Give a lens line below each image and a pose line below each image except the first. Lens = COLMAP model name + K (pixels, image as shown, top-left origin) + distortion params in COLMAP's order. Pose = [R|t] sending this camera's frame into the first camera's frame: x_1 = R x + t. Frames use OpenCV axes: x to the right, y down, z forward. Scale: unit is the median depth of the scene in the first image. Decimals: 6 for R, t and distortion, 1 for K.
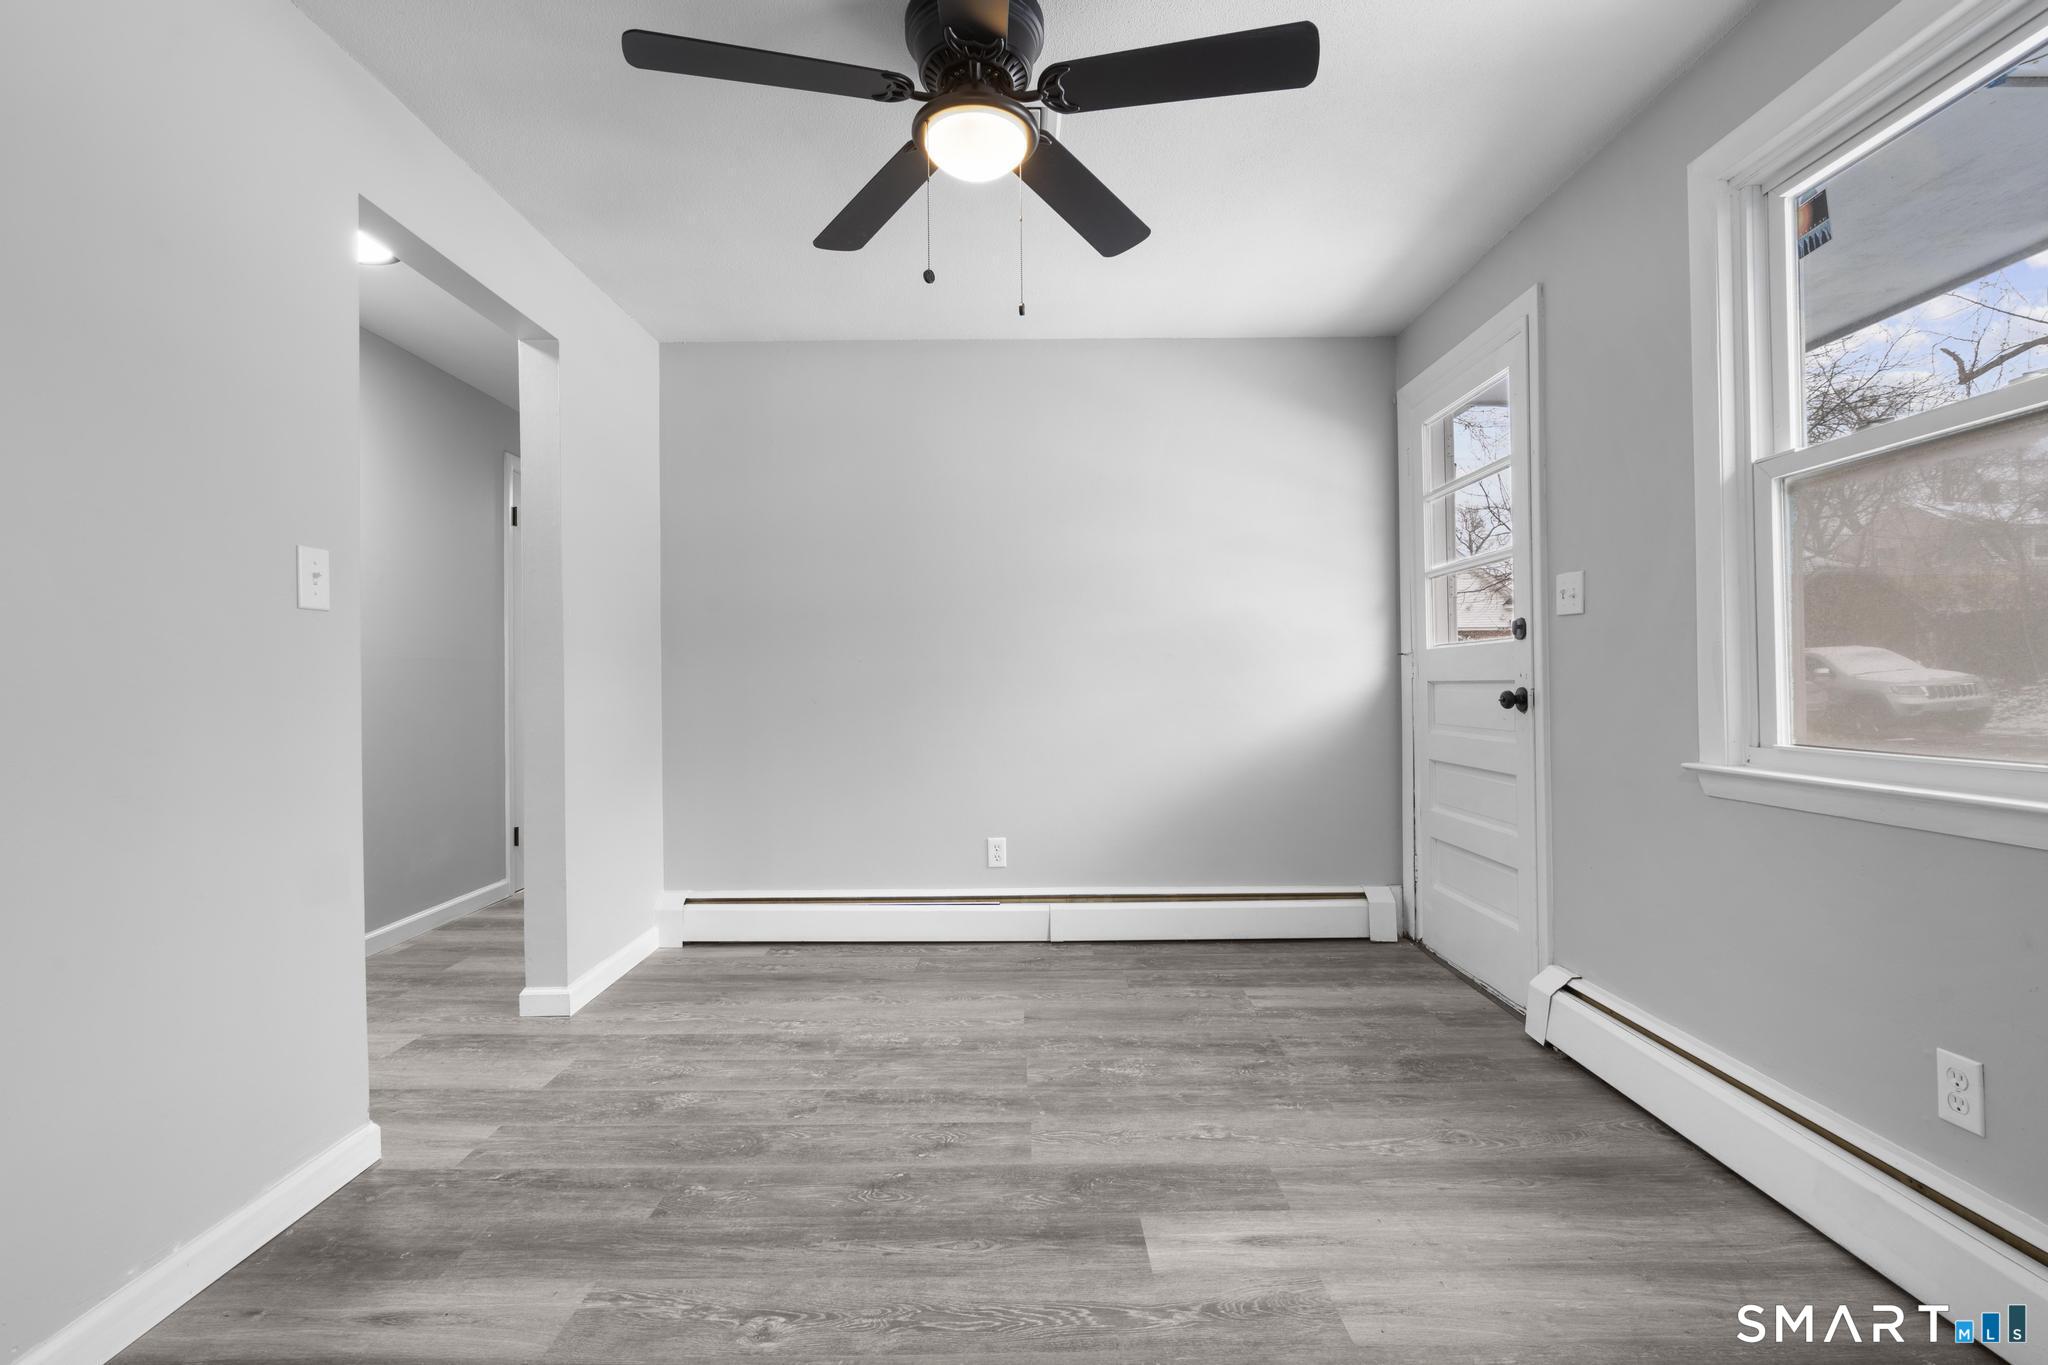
lens RADIAL K [[916.7, 0, 1018.4], [0, 916.7, 682.2], [0, 0, 1]] dist [-0.010160, 0.004706]
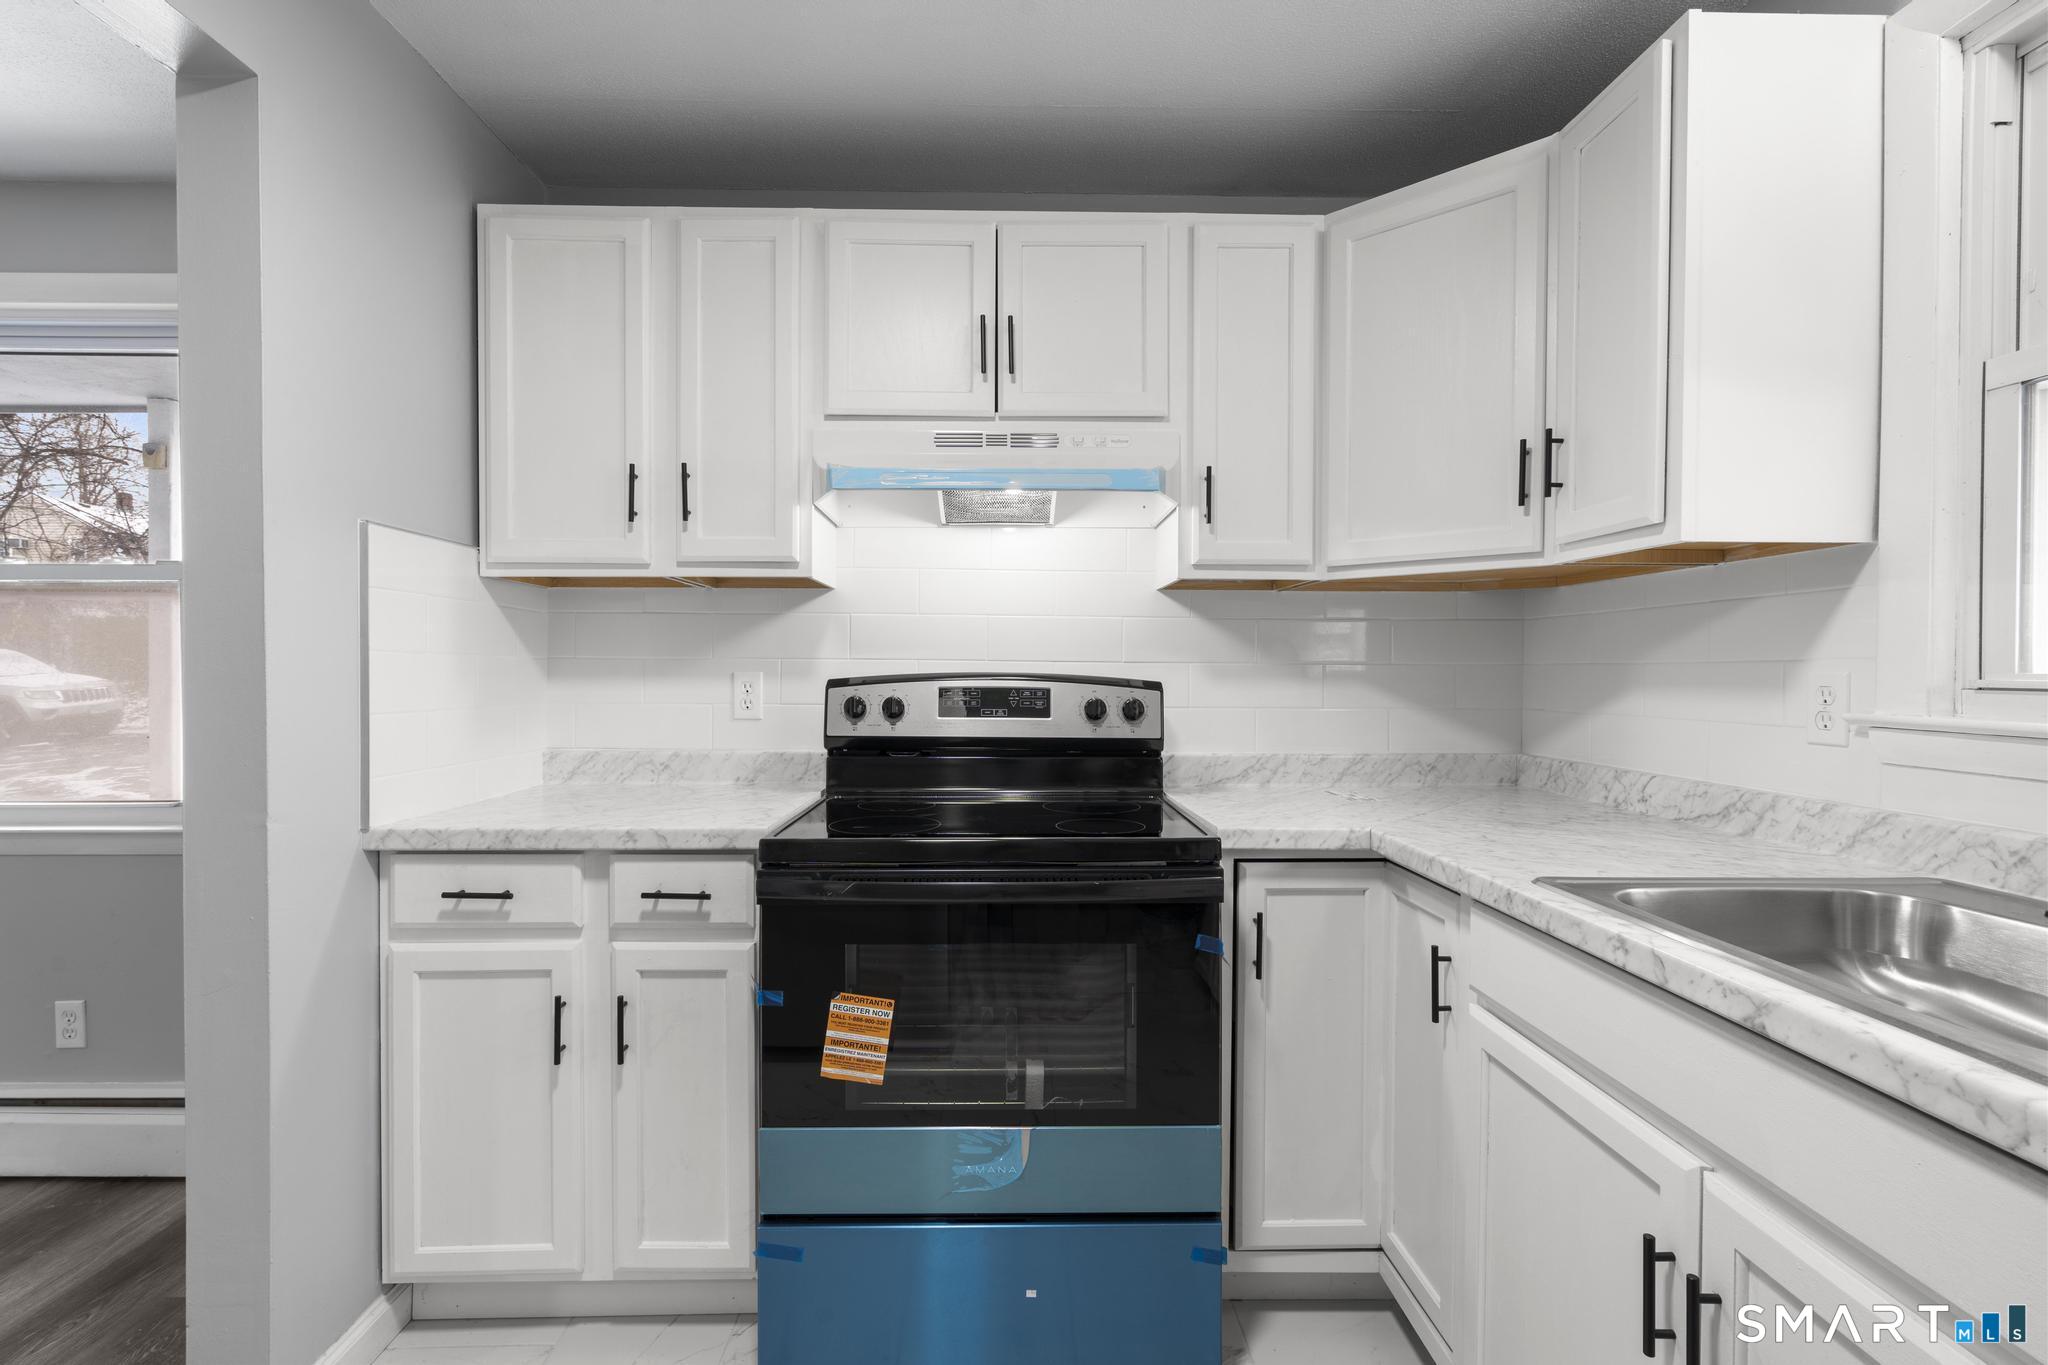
lens RADIAL K [[916.7, 0, 1018.4], [0, 916.7, 682.2], [0, 0, 1]] dist [-0.010160, 0.004706]
pose [[-0.021686, -0.000987, 0.999764, -0.290701], [-0.003532, 0.999993, 0.000911, -0.070615], [-0.999759, -0.003512, -0.021690, -0.304660]]
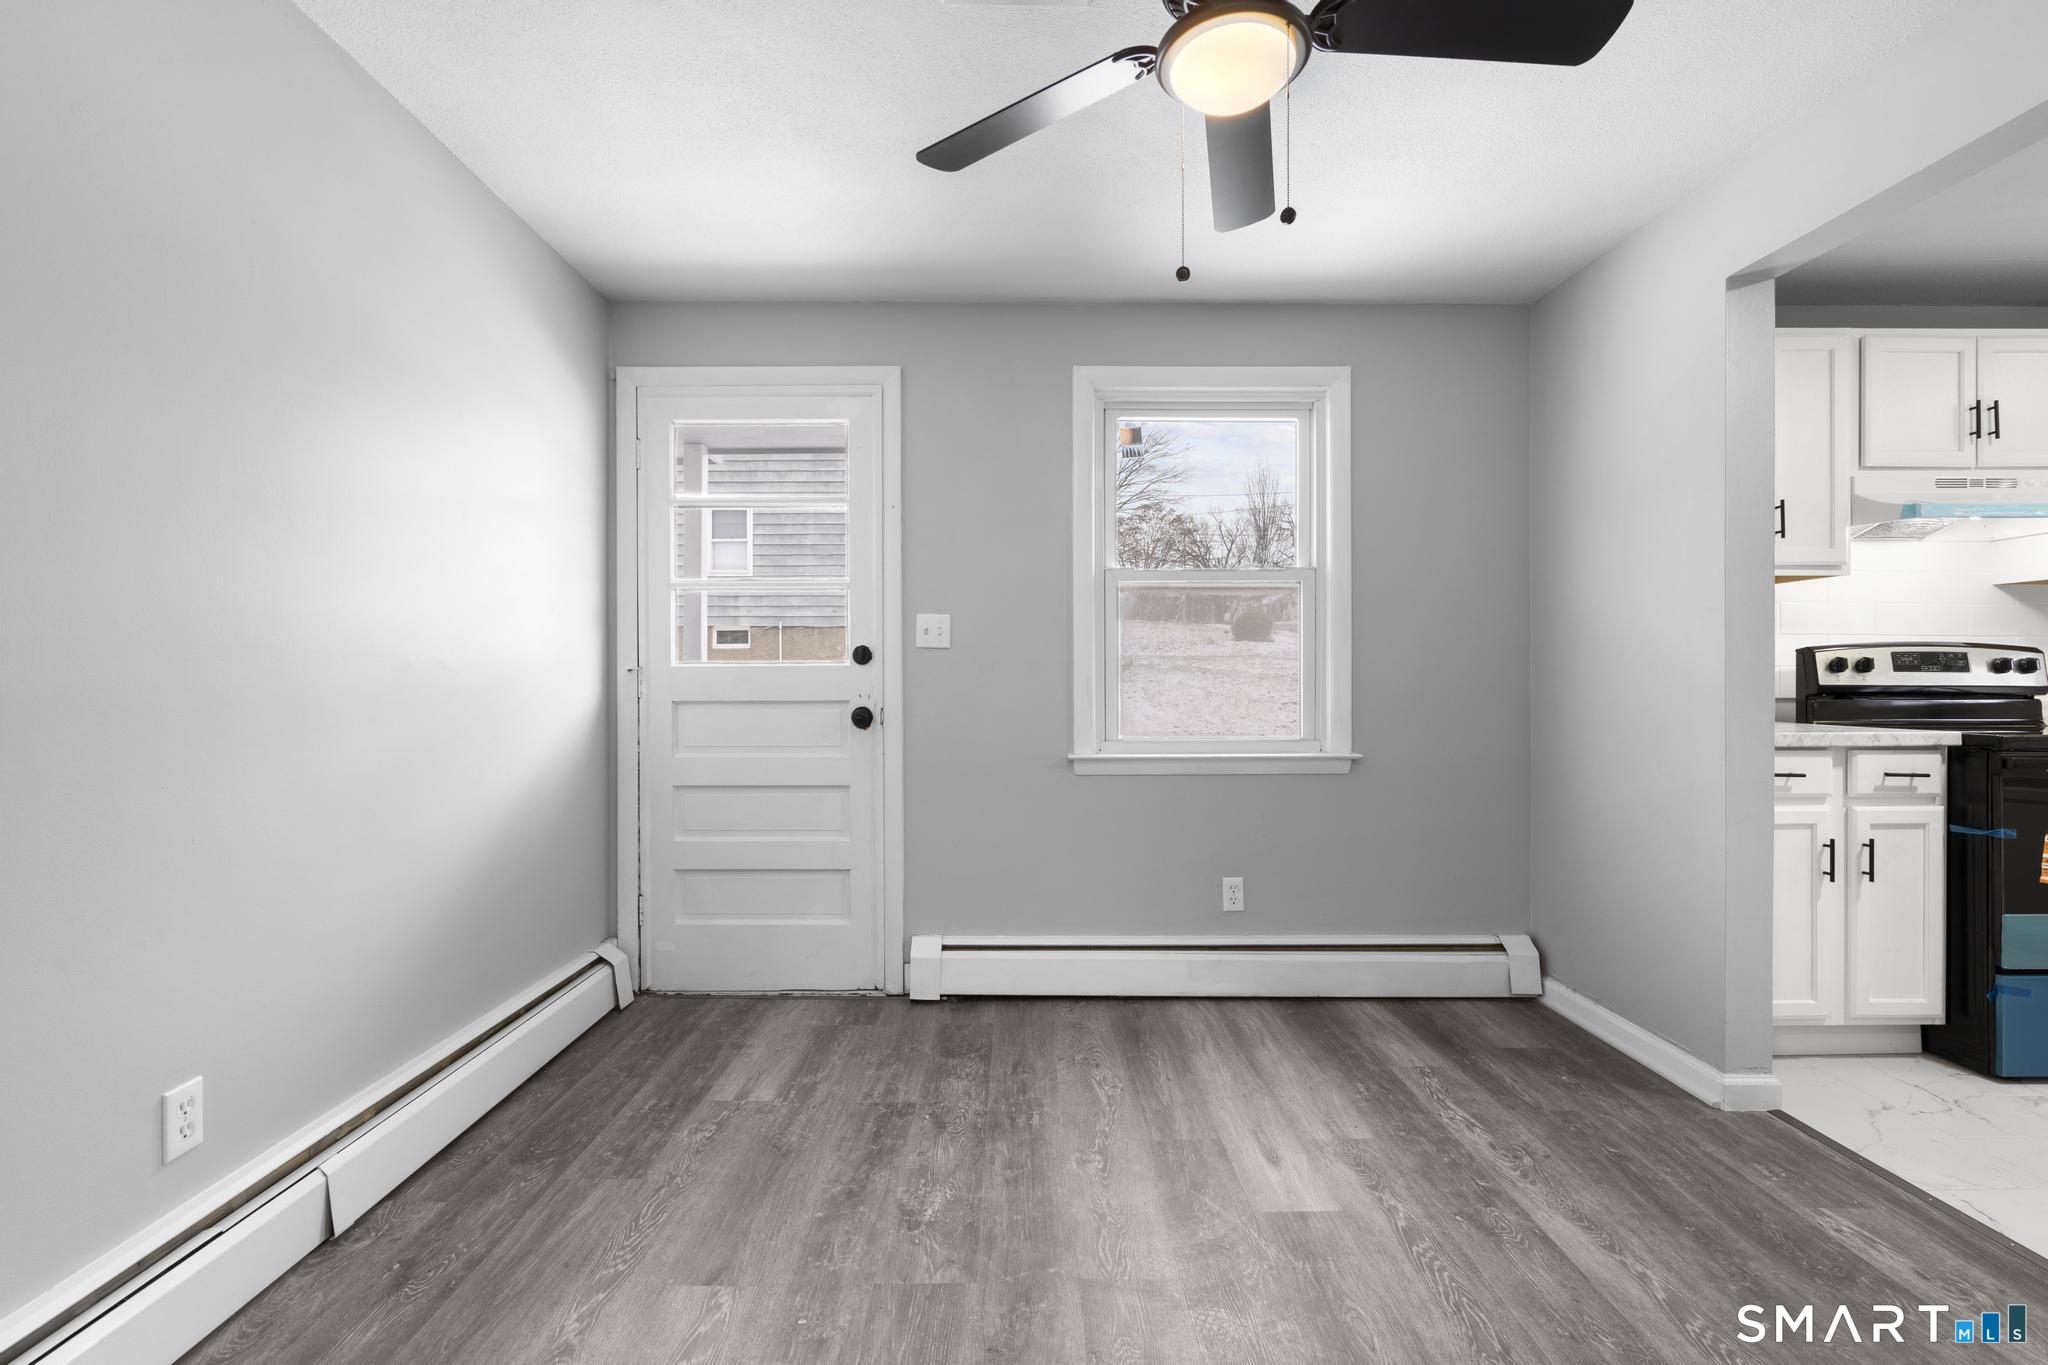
lens RADIAL K [[916.7, 0, 1018.4], [0, 916.7, 682.2], [0, 0, 1]] dist [-0.010160, 0.004706]
pose [[-0.011524, 0.009279, 0.999891, -0.636580], [0.000287, 0.999957, -0.009276, -0.015225], [-0.999934, 0.000180, -0.011526, 0.882072]]
